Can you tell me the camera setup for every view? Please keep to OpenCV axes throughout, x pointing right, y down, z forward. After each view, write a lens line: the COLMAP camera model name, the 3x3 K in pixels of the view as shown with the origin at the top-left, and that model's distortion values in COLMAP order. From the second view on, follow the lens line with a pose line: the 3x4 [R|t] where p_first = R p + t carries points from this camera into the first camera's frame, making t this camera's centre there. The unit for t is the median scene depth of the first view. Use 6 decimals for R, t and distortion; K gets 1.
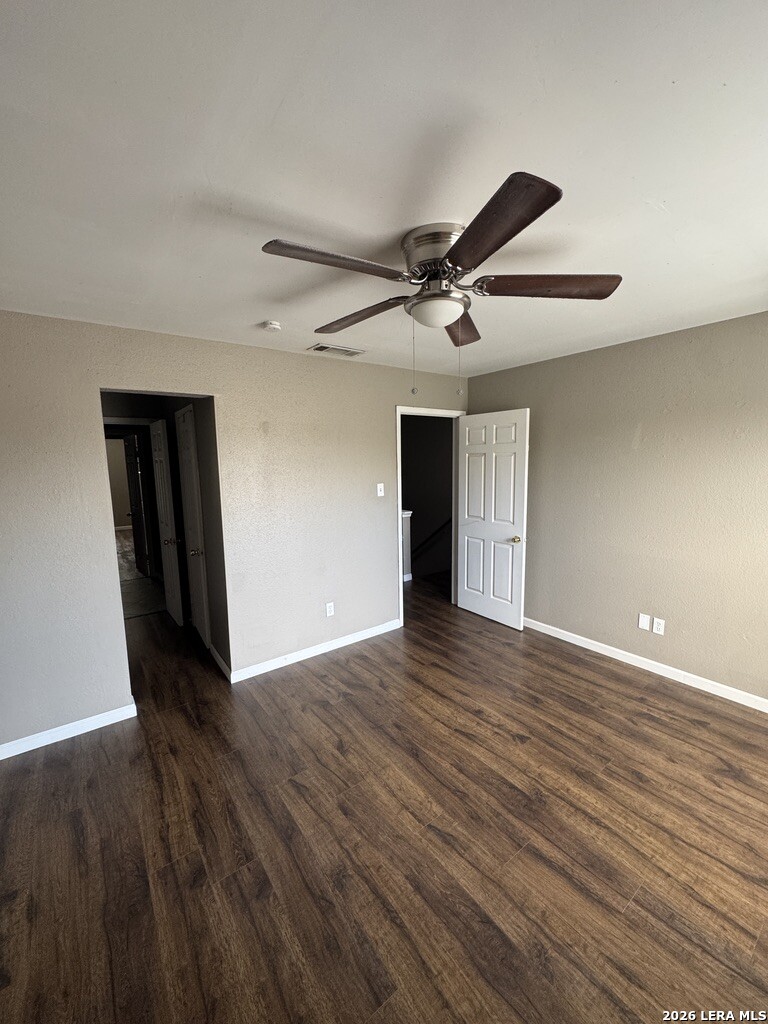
lens RADIAL K [[406.0, 0, 385.3], [0, 406.0, 511.6], [0, 0, 1]] dist [-0.002332, -0.000387]
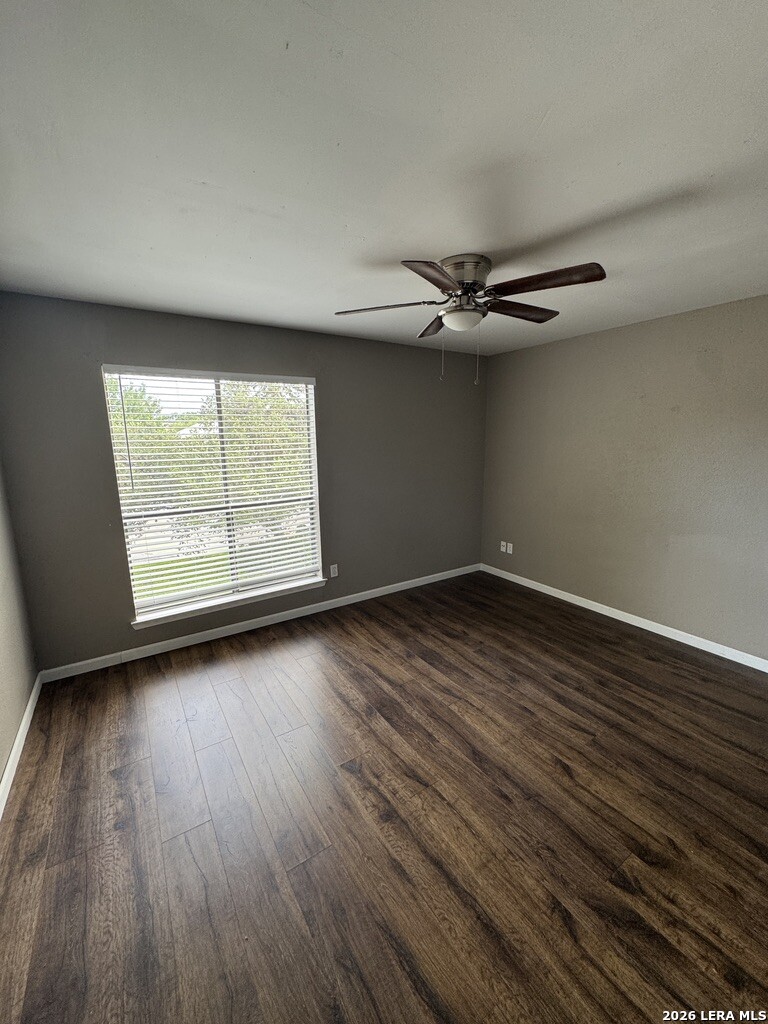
lens RADIAL K [[406.0, 0, 384.6], [0, 406.0, 502.8], [0, 0, 1]] dist [-0.002332, -0.000387]
pose [[-0.997503, 0.018151, 0.068257, 0.242415], [0.037109, 0.956961, 0.287833, -0.257548], [-0.060095, 0.289647, -0.955245, 2.008036]]
